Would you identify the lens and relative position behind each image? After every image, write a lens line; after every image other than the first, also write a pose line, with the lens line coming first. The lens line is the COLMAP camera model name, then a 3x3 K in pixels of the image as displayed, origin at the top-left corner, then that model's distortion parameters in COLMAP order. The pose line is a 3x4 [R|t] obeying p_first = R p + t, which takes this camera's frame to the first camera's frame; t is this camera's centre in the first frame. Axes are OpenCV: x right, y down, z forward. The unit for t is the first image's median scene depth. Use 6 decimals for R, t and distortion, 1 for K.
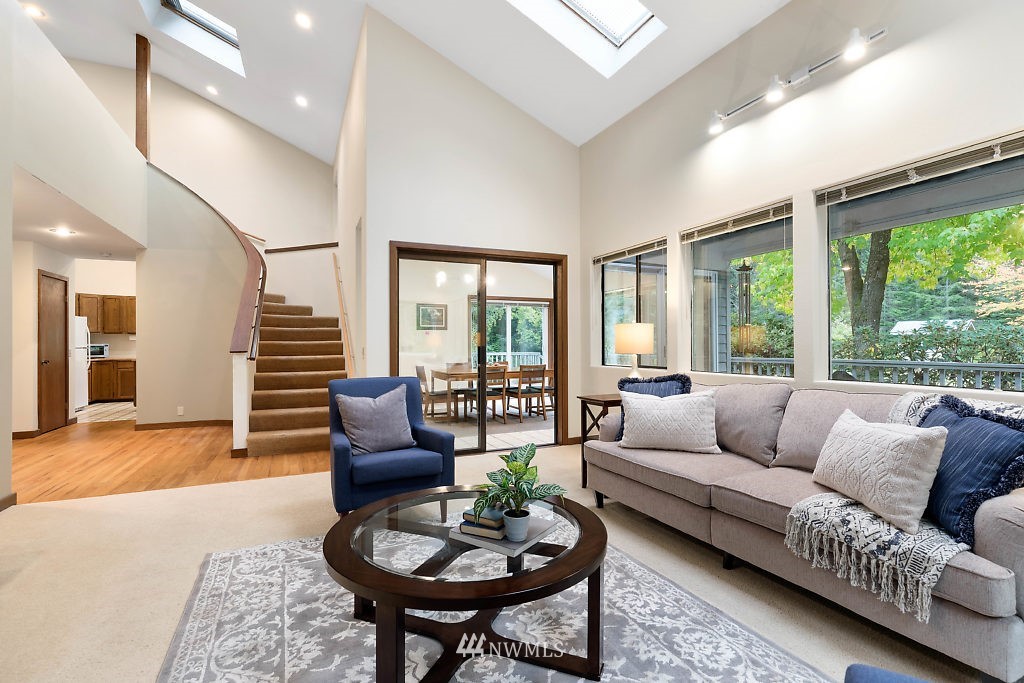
lens RADIAL K [[505.9, 0, 512.0], [0, 505.9, 341.5], [0, 0, 1]] dist [0.000085, 0.000101]
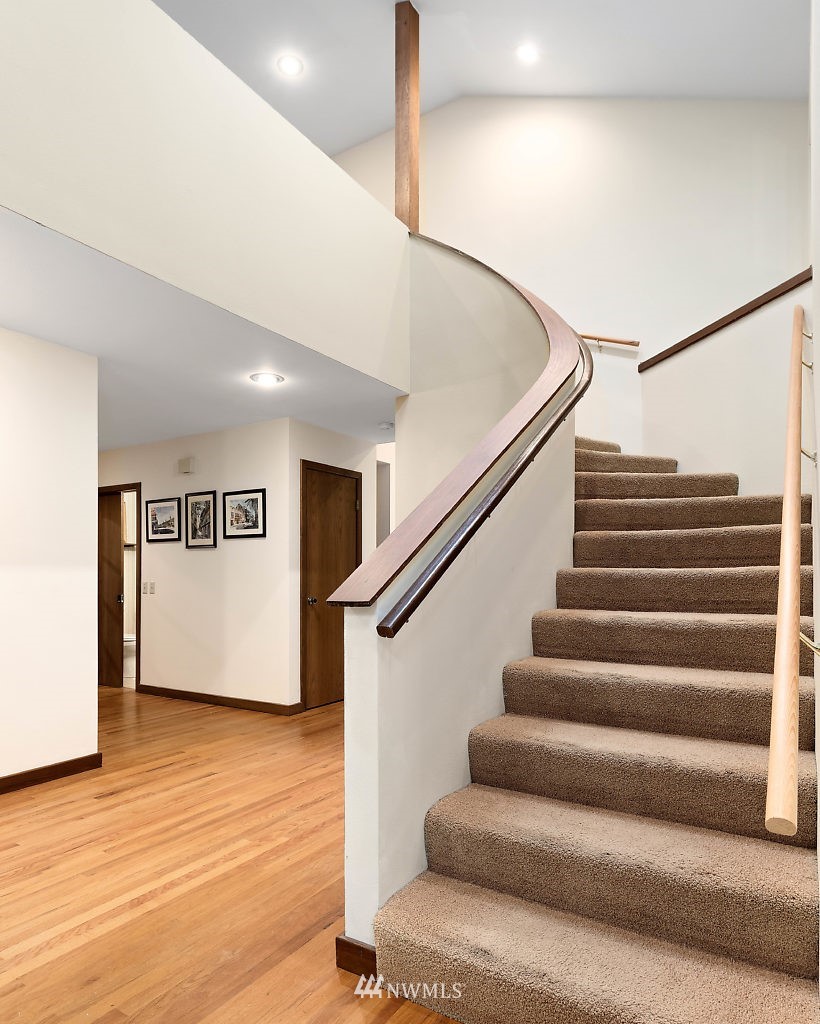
lens RADIAL K [[659.5, 0, 411.3], [0, 659.5, 570.6], [0, 0, 1]] dist [0.057523, 0.000224]
pose [[0.589261, -0.001906, -0.807940, -0.155077], [0.003029, 0.999995, -0.000150, 0.003547], [0.807937, -0.002359, 0.589265, 0.597666]]
